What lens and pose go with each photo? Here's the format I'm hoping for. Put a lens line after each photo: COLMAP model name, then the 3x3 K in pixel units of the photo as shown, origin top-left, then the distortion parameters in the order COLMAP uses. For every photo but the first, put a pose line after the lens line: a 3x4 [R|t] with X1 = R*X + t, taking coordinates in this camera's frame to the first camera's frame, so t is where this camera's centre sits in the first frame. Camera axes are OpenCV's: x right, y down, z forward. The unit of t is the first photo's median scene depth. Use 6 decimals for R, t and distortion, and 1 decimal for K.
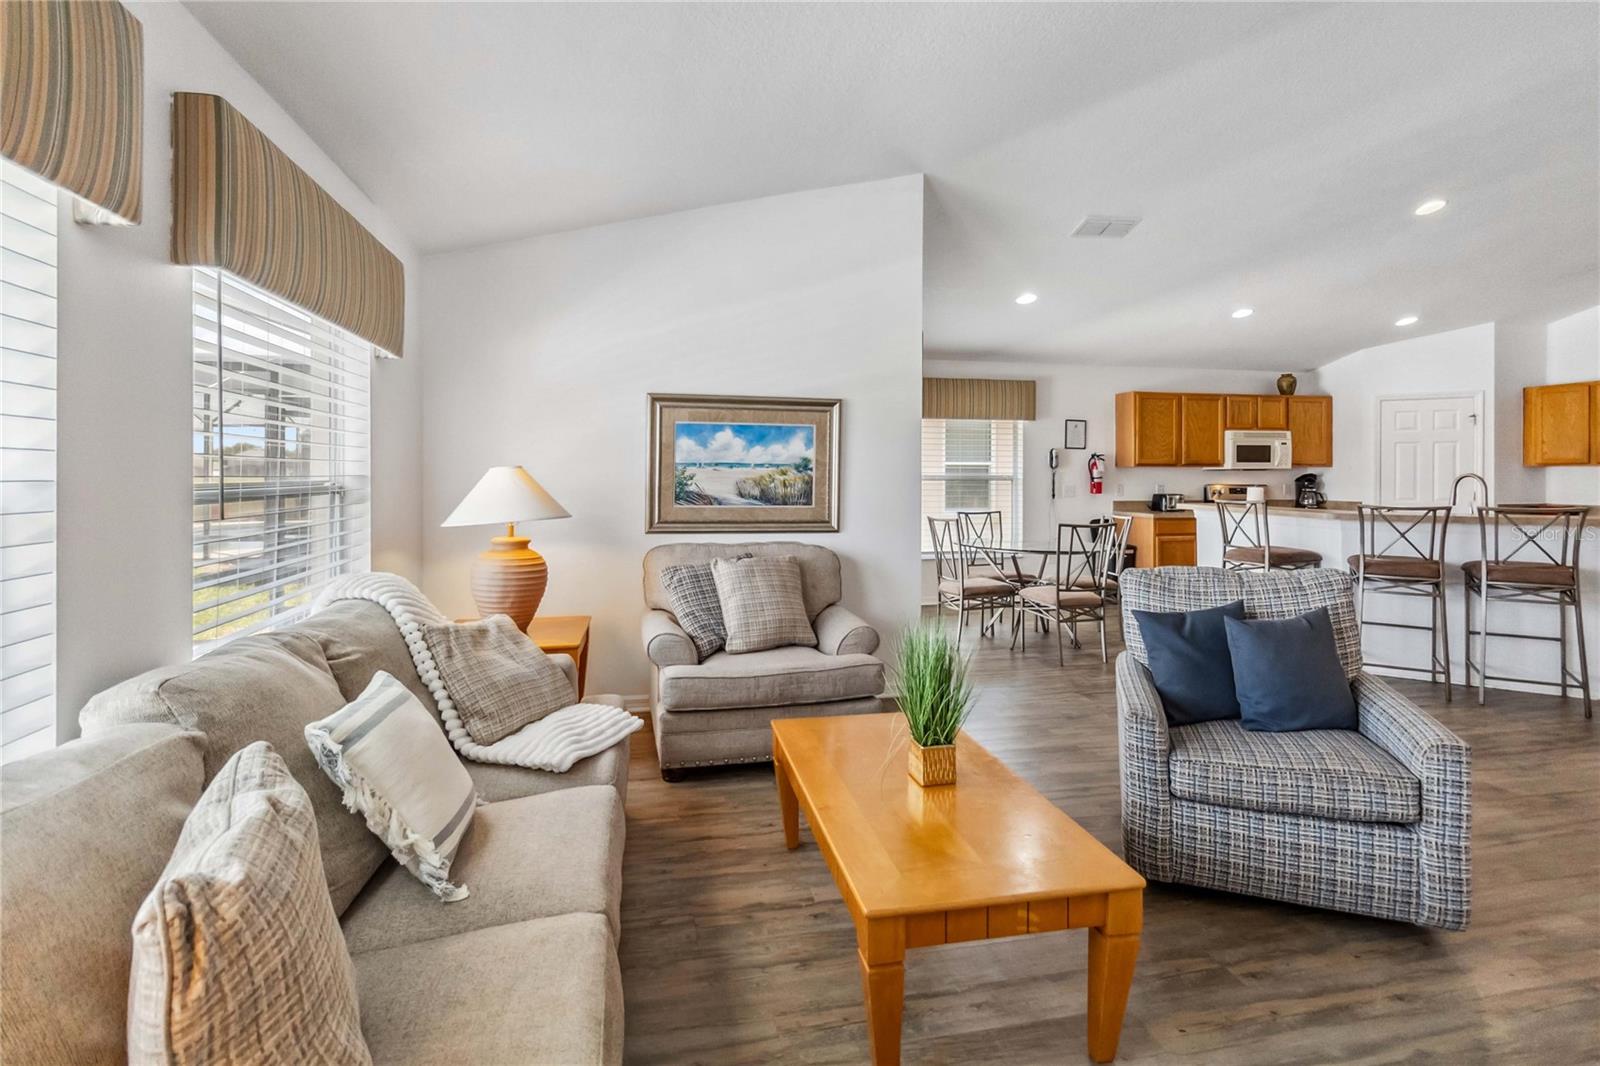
lens RADIAL K [[752.6, 0, 801.4], [0, 752.6, 474.9], [0, 0, 1]] dist [0.006992, -0.000767]
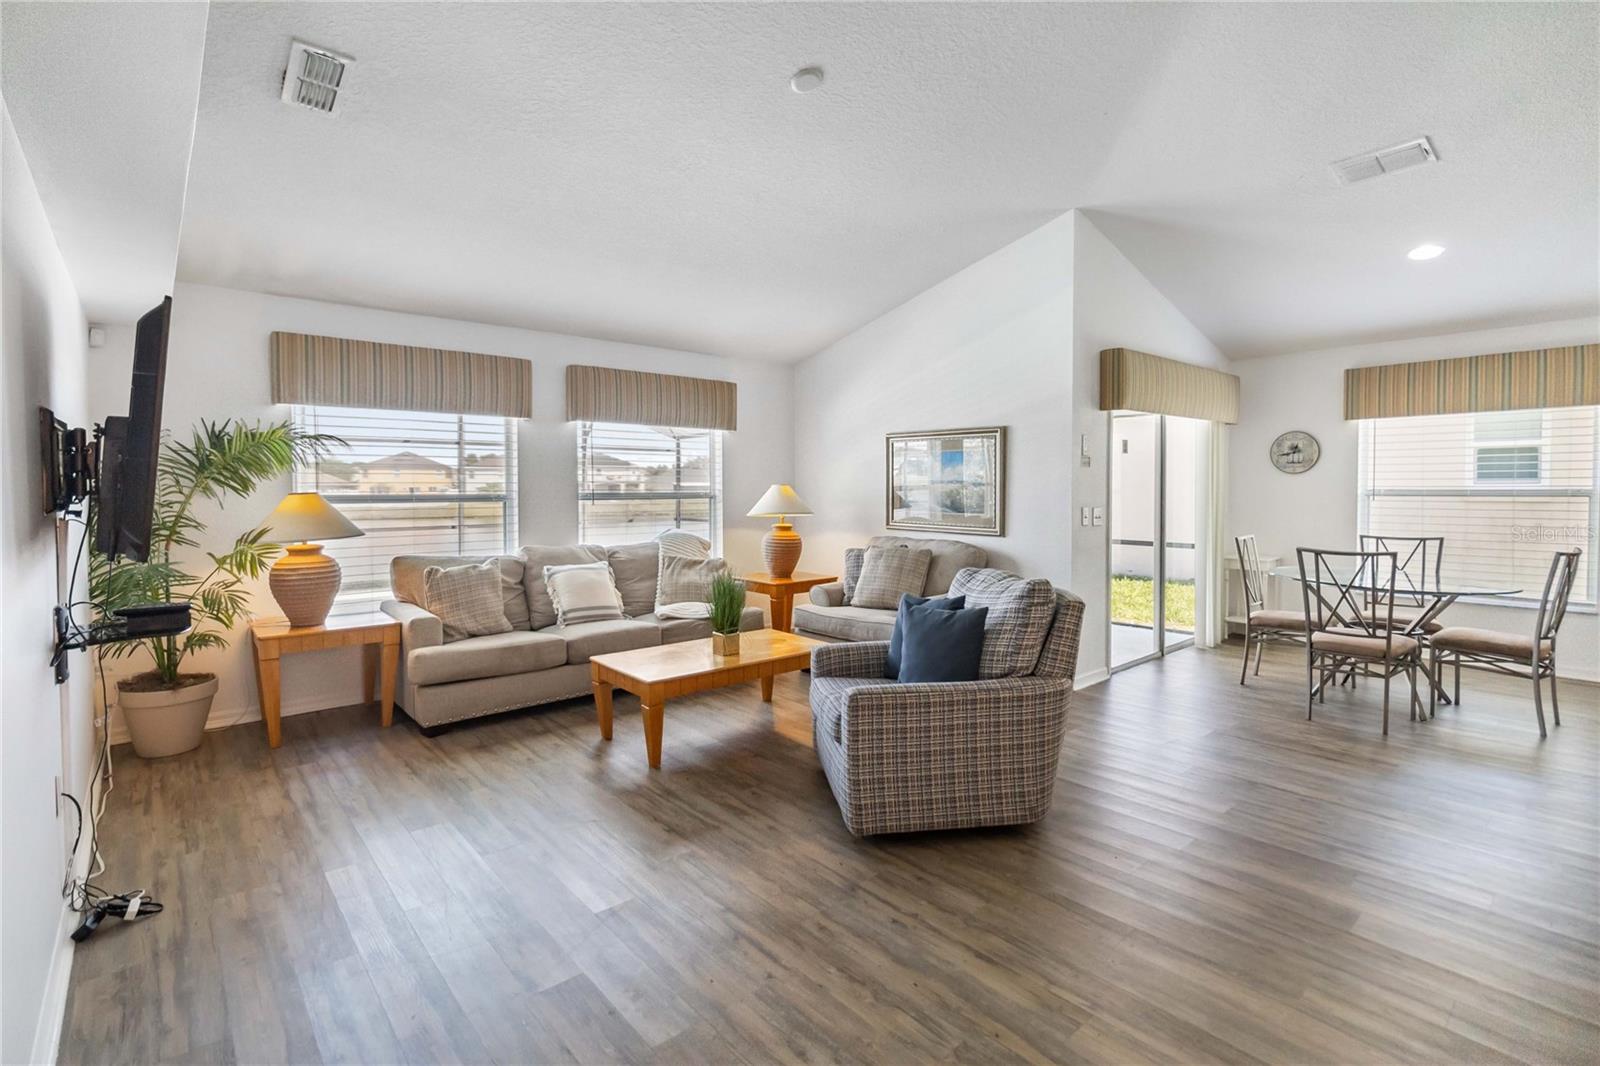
lens RADIAL K [[752.6, 0, 787.7], [0, 752.6, 518.8], [0, 0, 1]] dist [0.006992, -0.000767]
pose [[0.501292, 0.036553, -0.864506, 0.507457], [-0.001272, 0.999137, 0.041508, -0.000964], [0.865277, -0.019708, 0.500906, 0.063231]]
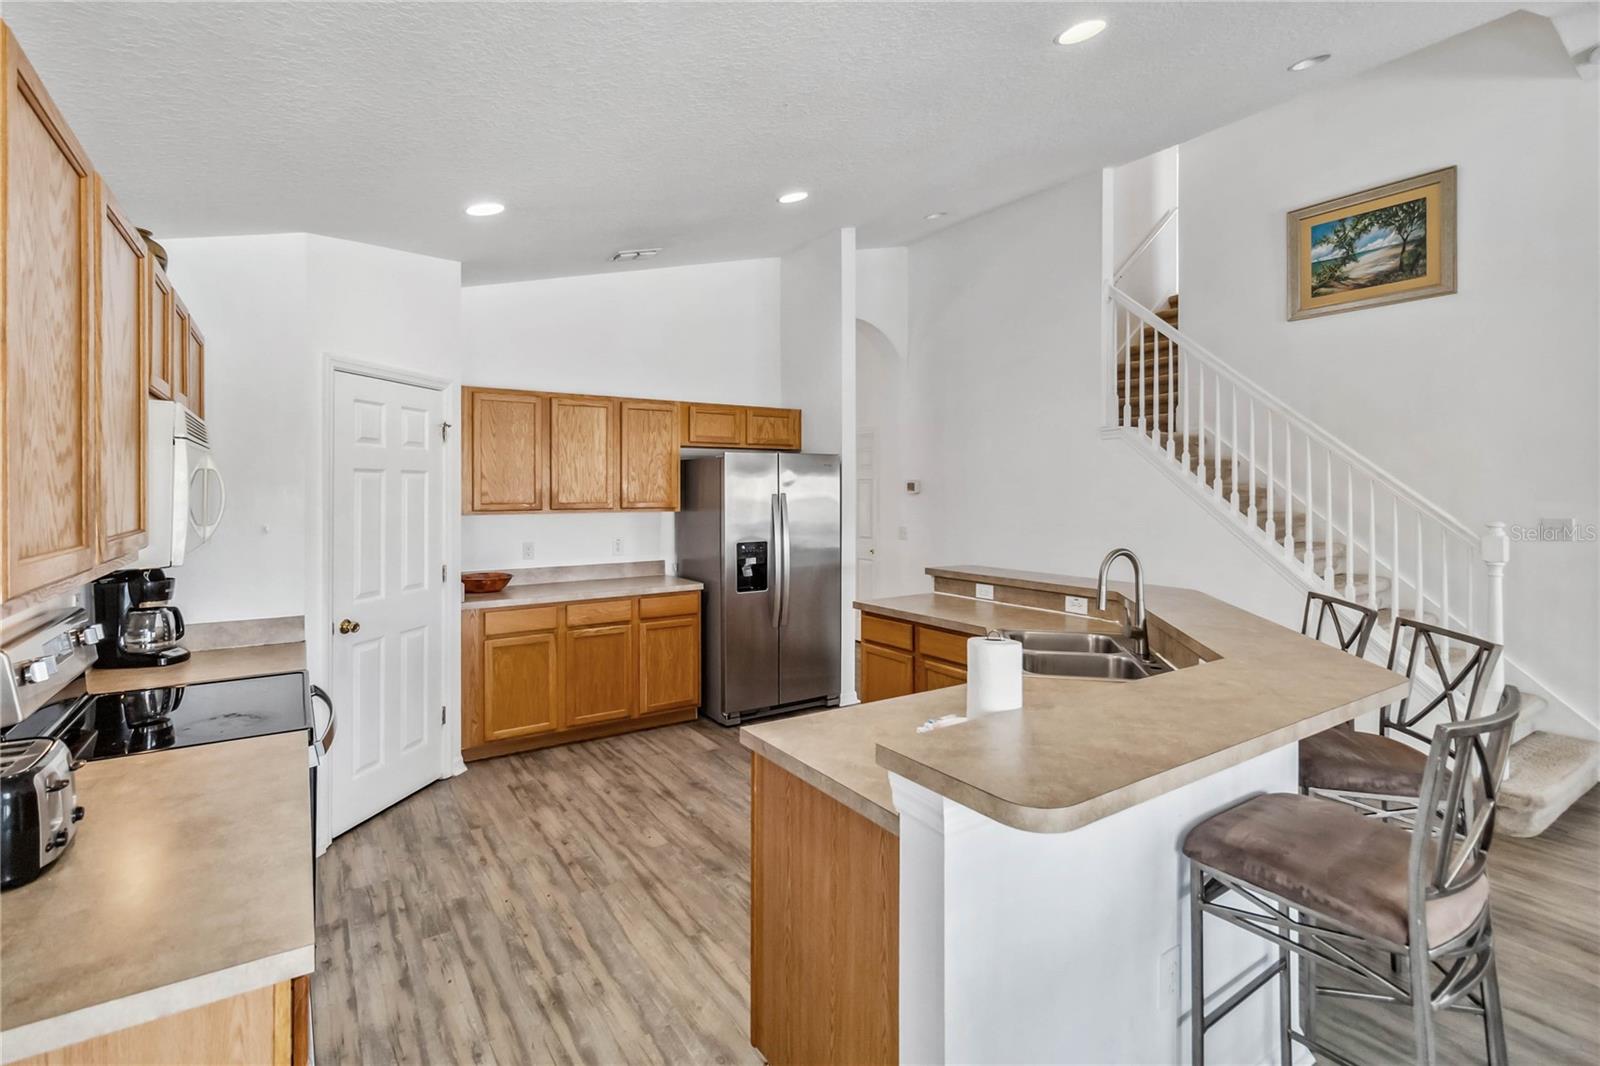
lens RADIAL K [[752.6, 0, 789.4], [0, 752.6, 487.9], [0, 0, 1]] dist [0.006992, -0.000767]
pose [[-0.360471, -0.002167, 0.932768, 0.282398], [0.004446, 0.999982, 0.004041, -0.032387], [-0.932760, 0.005604, -0.360455, 0.911445]]
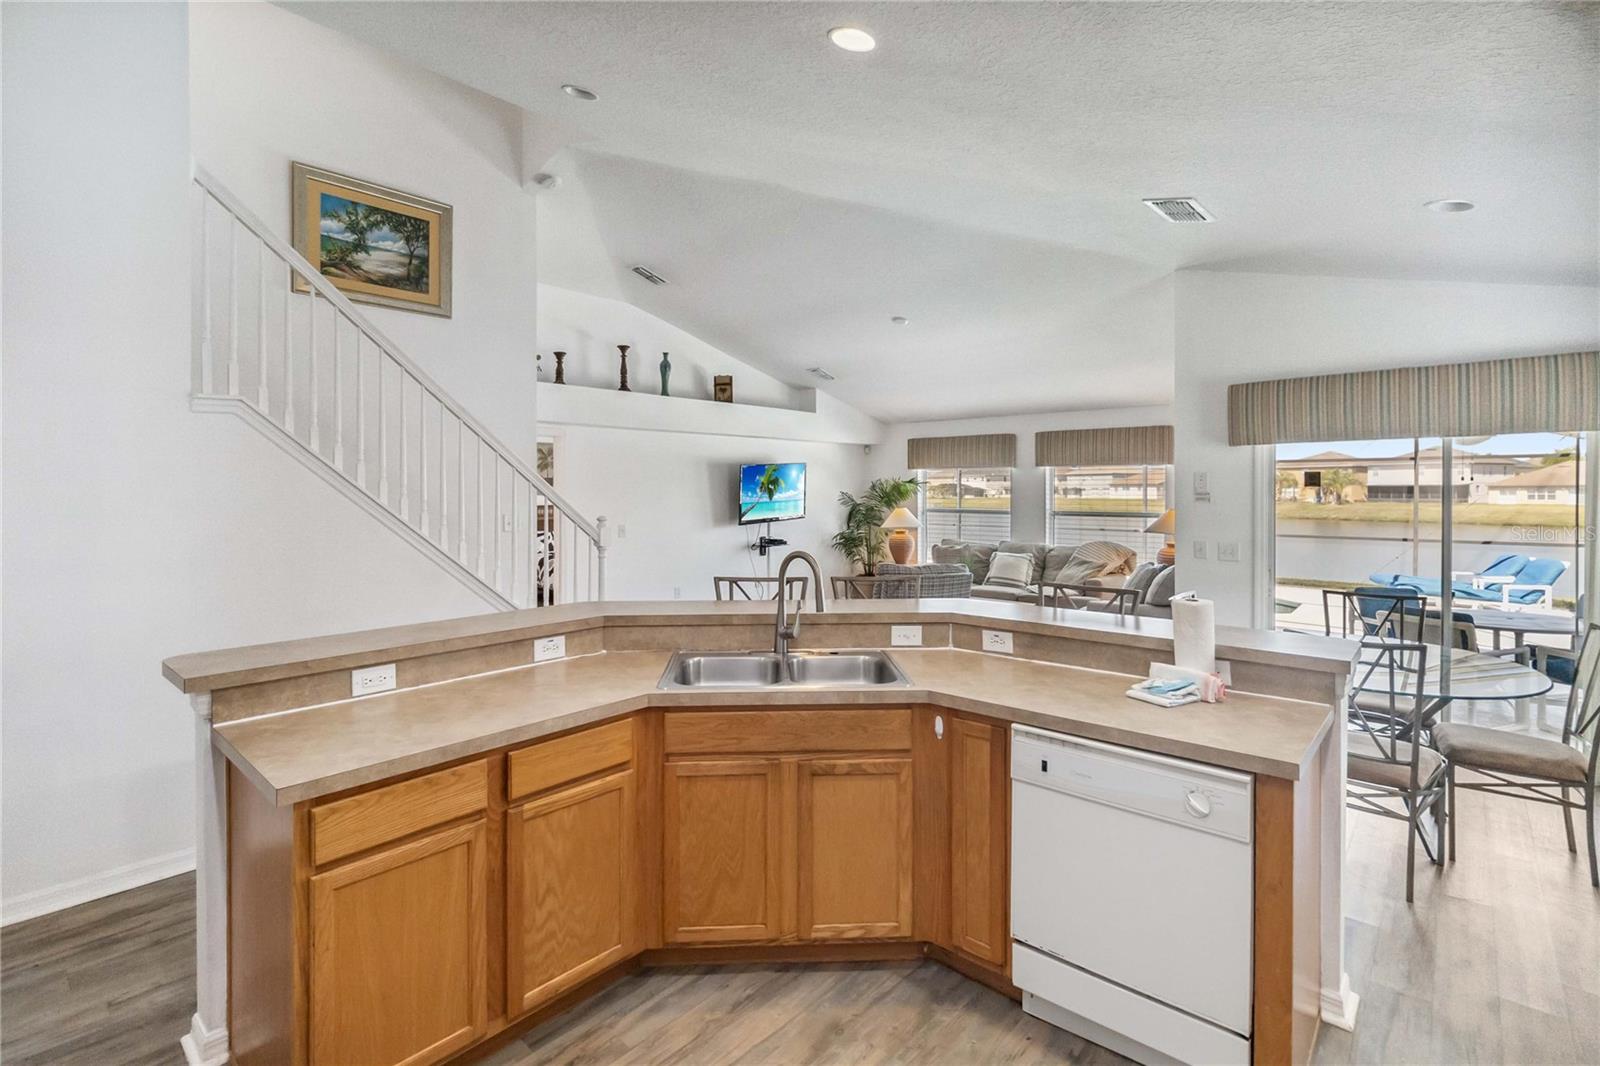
lens RADIAL K [[752.6, 0, 778.0], [0, 752.6, 486.3], [0, 0, 1]] dist [0.006992, -0.000767]
pose [[-0.808111, -0.001198, -0.589028, 0.781613], [-0.002032, 0.999998, 0.000753, -0.032363], [0.589026, 0.001805, -0.808112, 0.921190]]
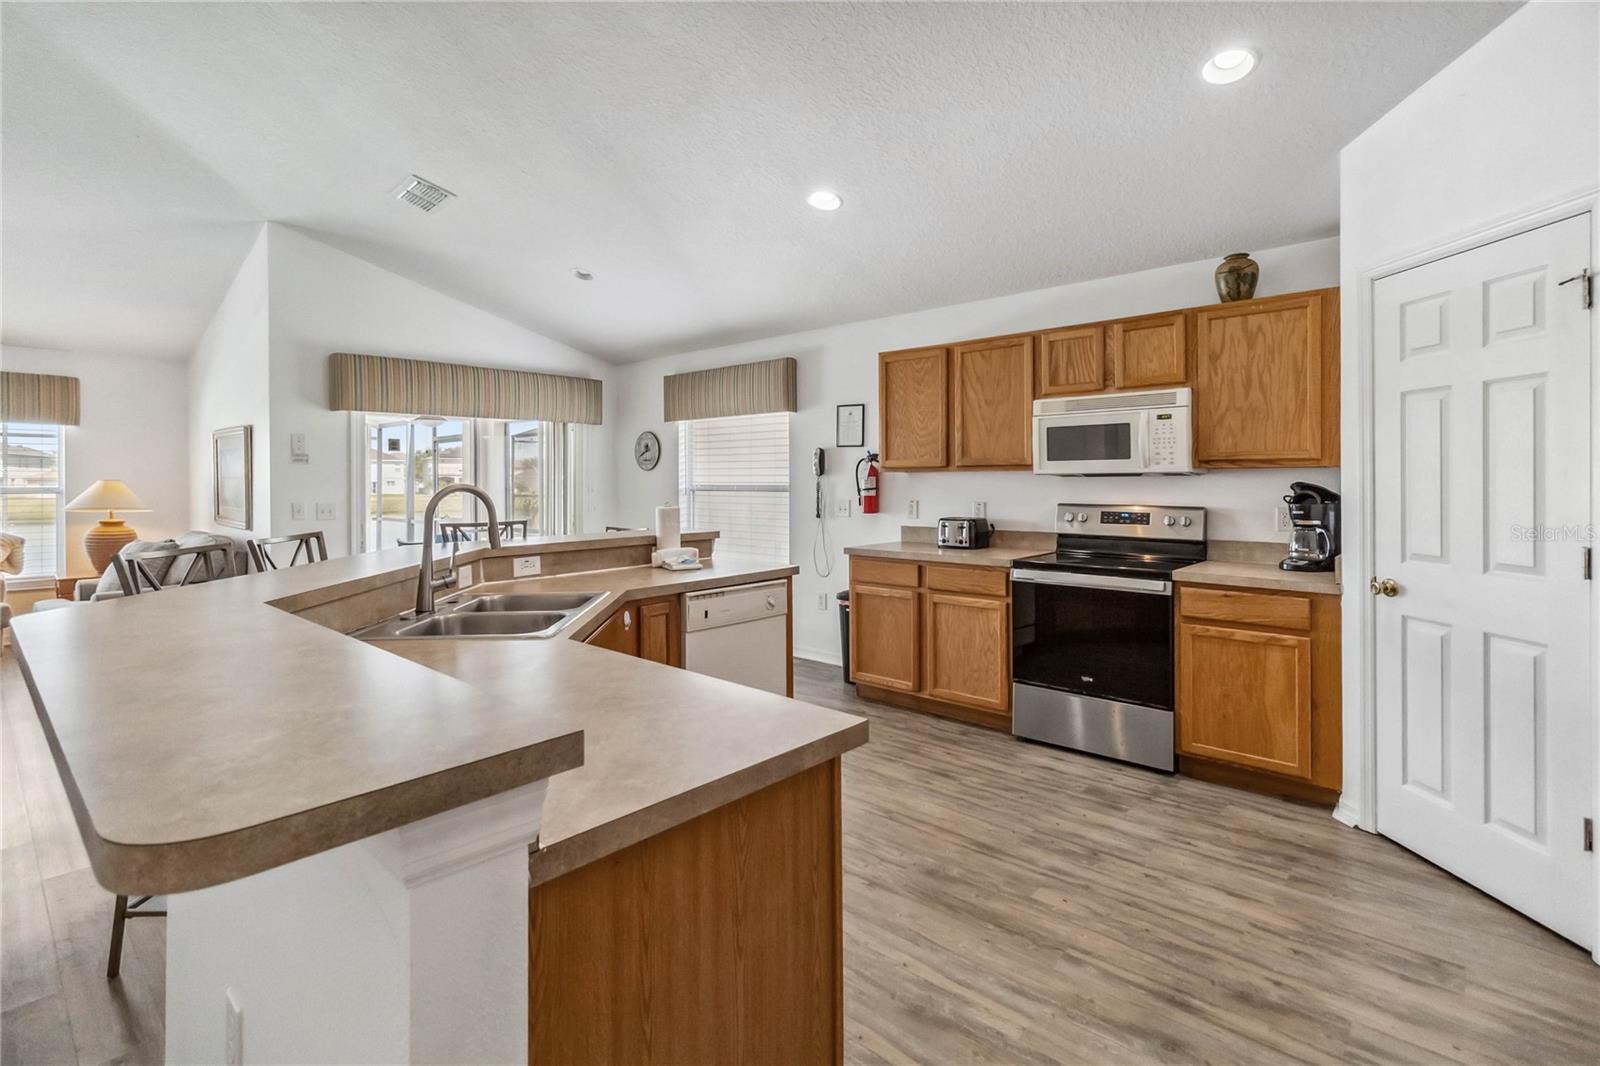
lens RADIAL K [[752.6, 0, 798.8], [0, 752.6, 475.3], [0, 0, 1]] dist [0.006992, -0.000767]
pose [[0.591527, -0.008749, -0.806238, 0.891999], [-0.001288, 0.999930, -0.011796, -0.000606], [0.806284, 0.008016, 0.591474, 0.565066]]
